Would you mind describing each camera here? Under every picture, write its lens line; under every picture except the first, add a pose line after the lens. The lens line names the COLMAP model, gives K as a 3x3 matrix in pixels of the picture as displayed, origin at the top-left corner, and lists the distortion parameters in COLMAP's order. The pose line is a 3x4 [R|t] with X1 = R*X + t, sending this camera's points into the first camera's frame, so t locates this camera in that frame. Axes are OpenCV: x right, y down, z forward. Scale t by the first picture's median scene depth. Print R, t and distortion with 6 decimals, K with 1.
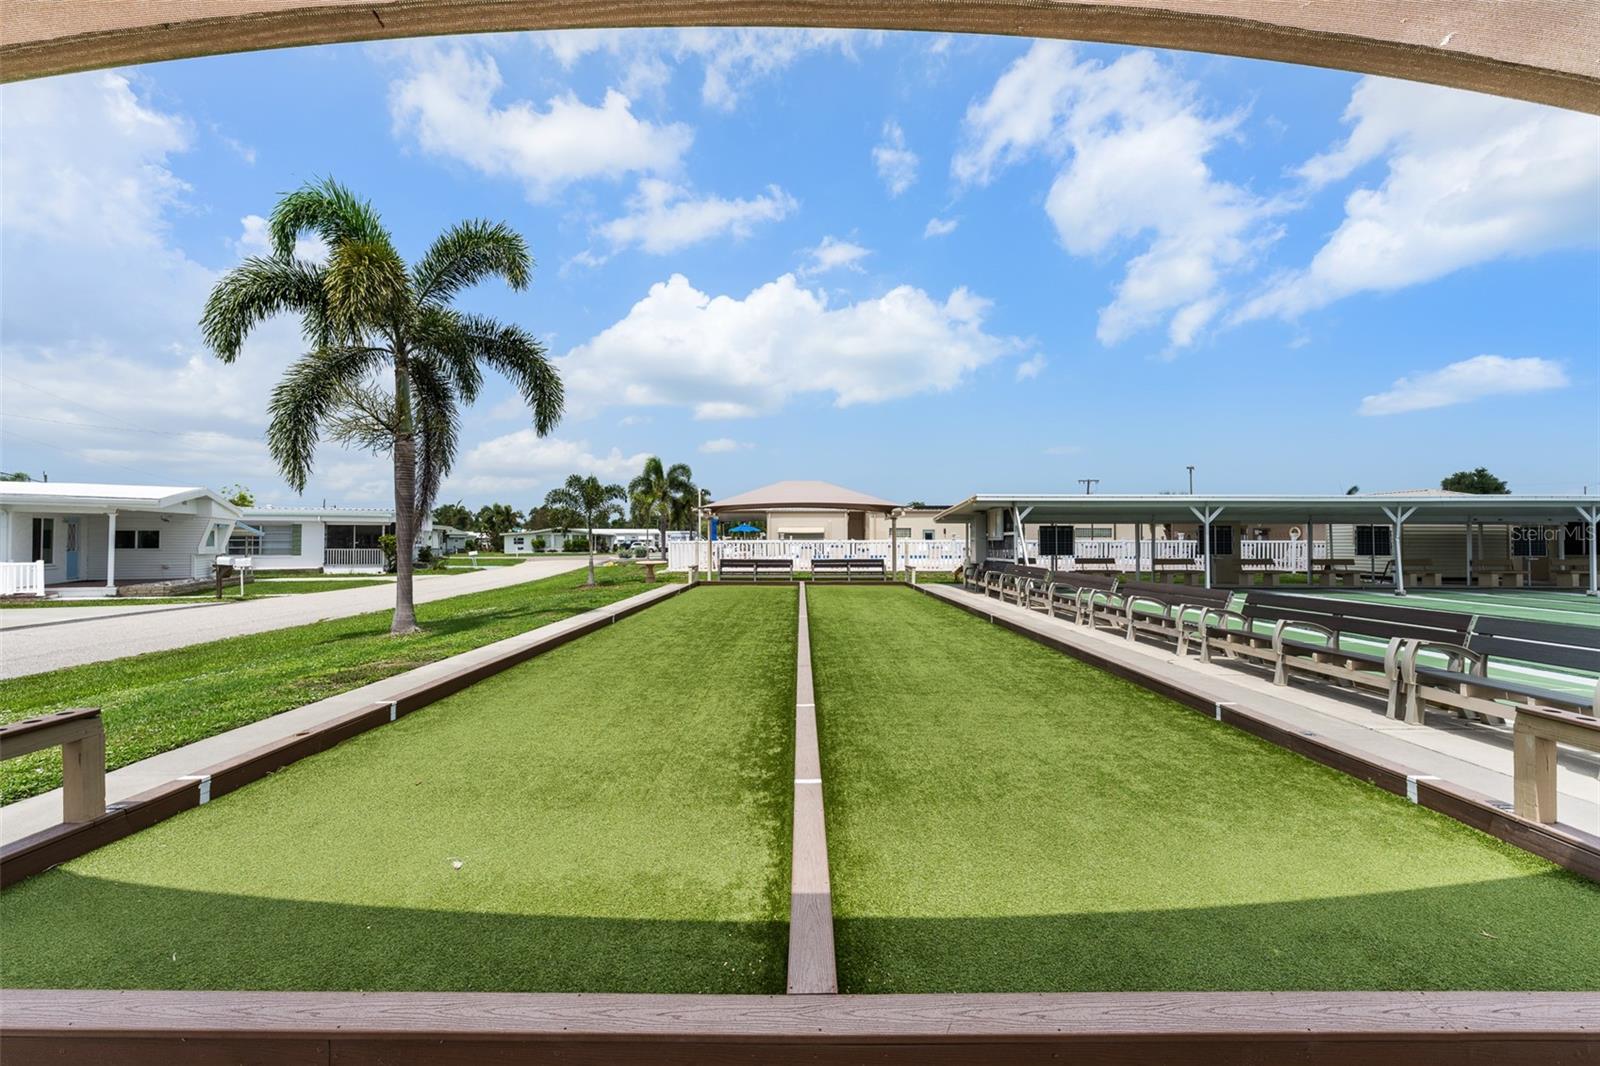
lens RADIAL K [[625.1, 0, 800.0], [0, 625.1, 533.0], [0, 0, 1]] dist [0.000292, 0.000075]
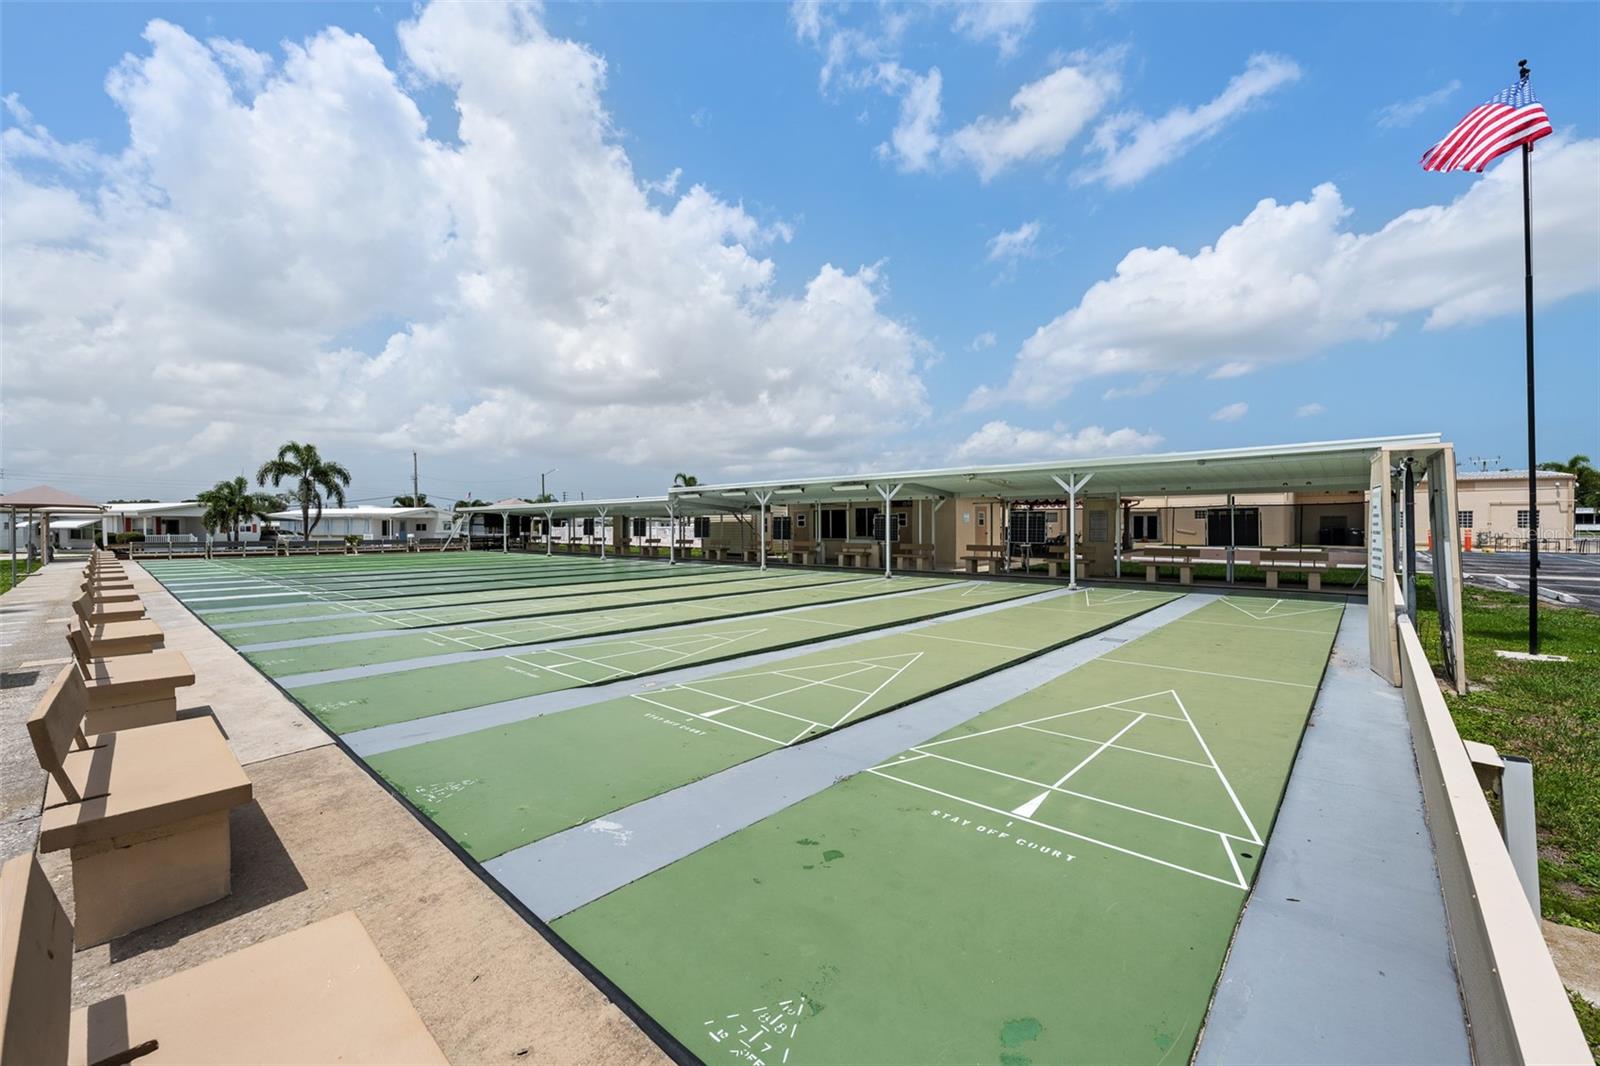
lens RADIAL K [[625.1, 0, 800.0], [0, 625.1, 533.0], [0, 0, 1]] dist [0.000292, 0.000075]
pose [[0.749939, 0.005361, -0.661485, 2.066876], [0.007218, 0.999841, 0.016286, 0.003035], [0.661467, -0.016988, 0.749782, 0.047825]]
